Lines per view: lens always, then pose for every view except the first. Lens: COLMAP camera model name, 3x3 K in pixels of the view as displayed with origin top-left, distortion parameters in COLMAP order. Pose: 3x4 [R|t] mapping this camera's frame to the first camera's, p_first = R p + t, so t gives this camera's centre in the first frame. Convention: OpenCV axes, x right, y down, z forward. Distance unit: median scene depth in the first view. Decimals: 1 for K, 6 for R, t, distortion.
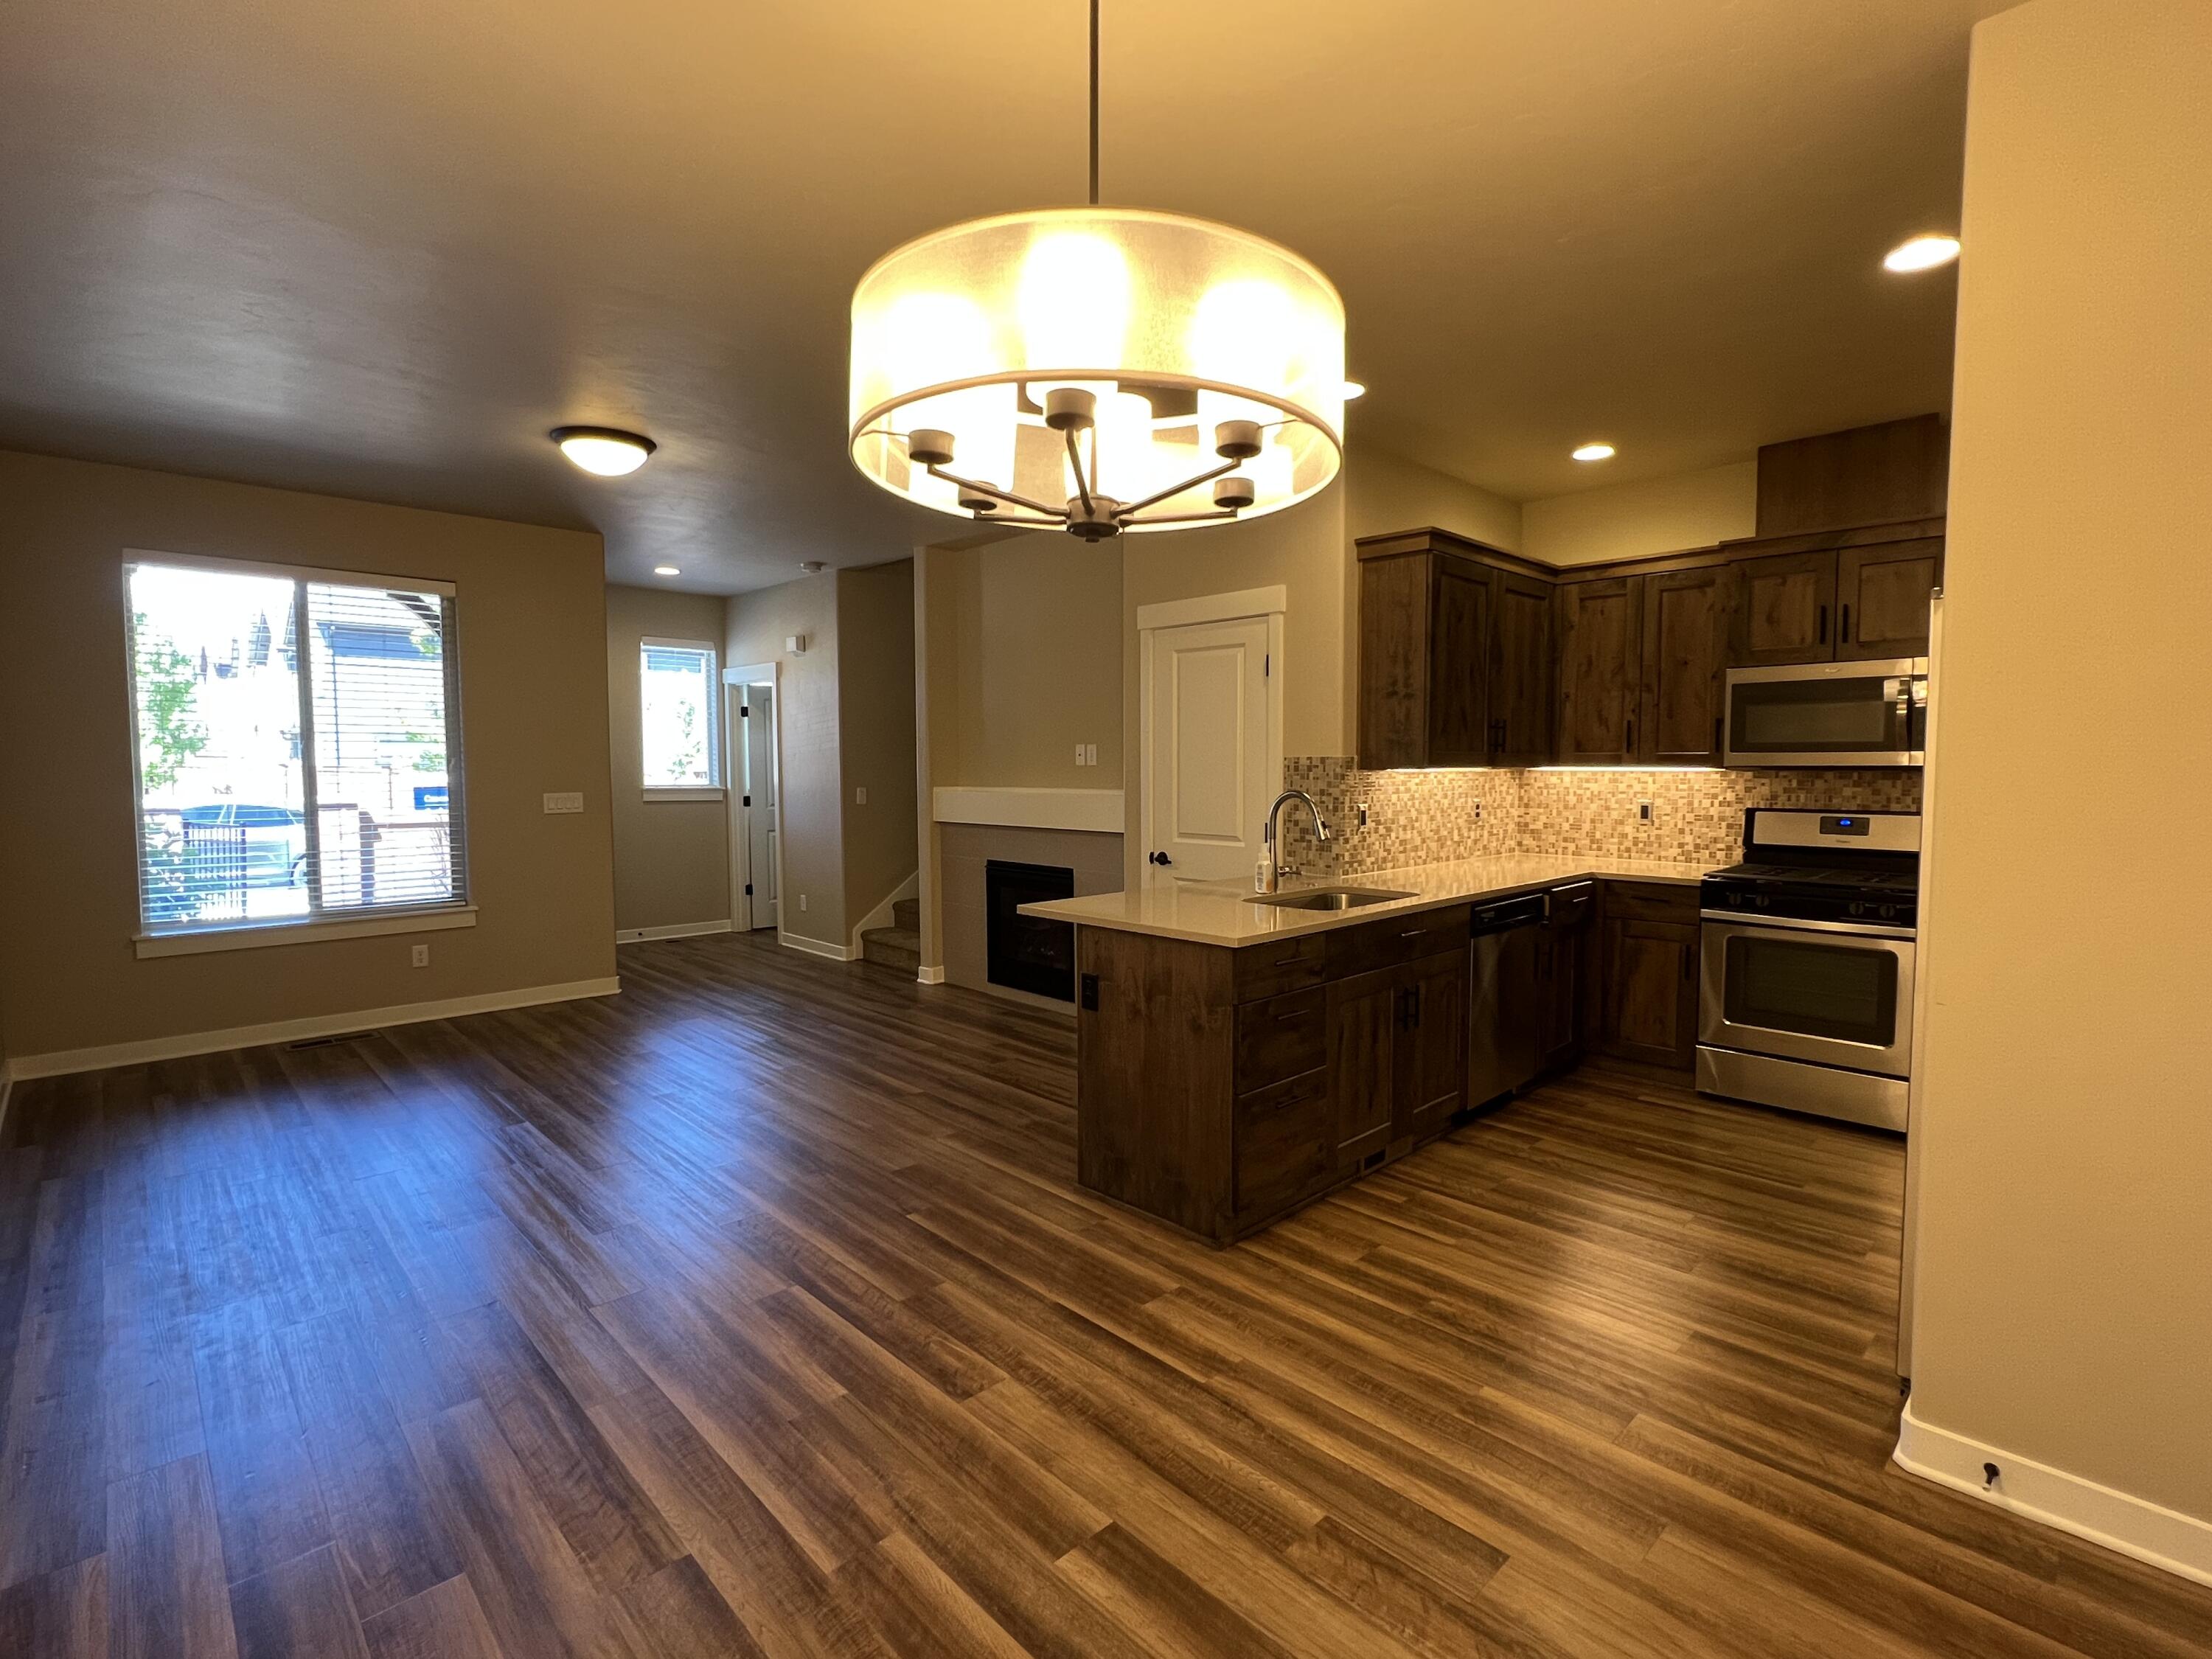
lens RADIAL K [[1047.9, 0, 1100.1], [0, 1047.9, 826.4], [0, 0, 1]] dist [-0.000160, 0.000059]
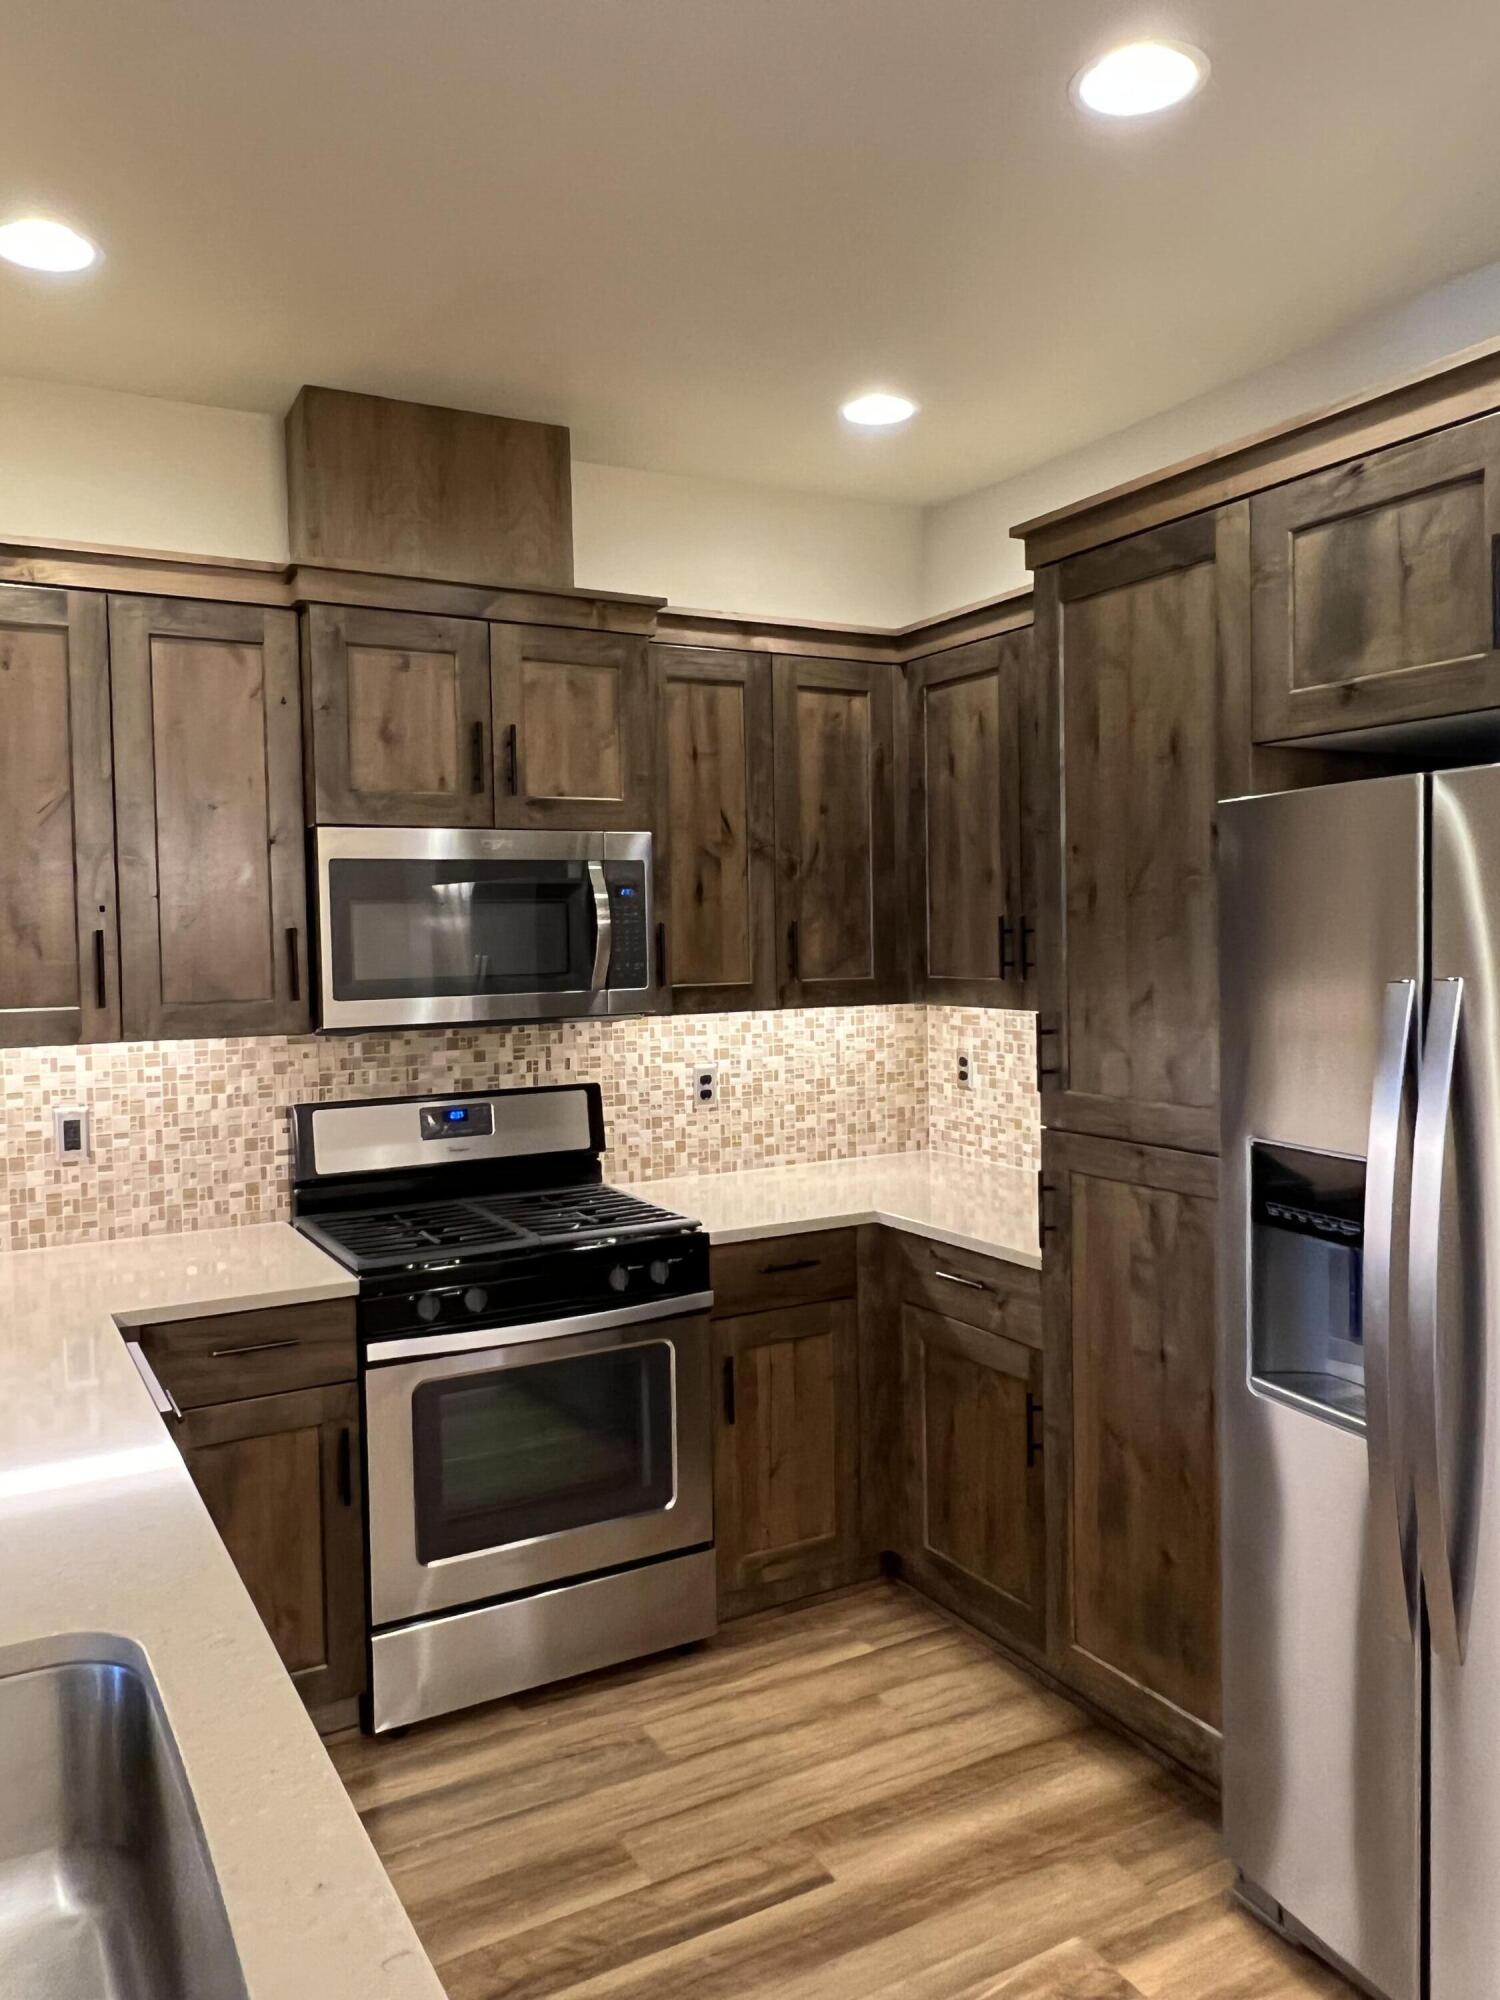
lens RADIAL K [[1431.9, 0, 744.5], [0, 1431.9, 987.5], [0, 0, 1]] dist [0.001306, -0.005674]
pose [[0.248786, -0.040096, 0.967728, 0.010622], [0.076875, 0.996808, 0.021538, -0.070318], [-0.965503, 0.069036, 0.251074, 0.602719]]
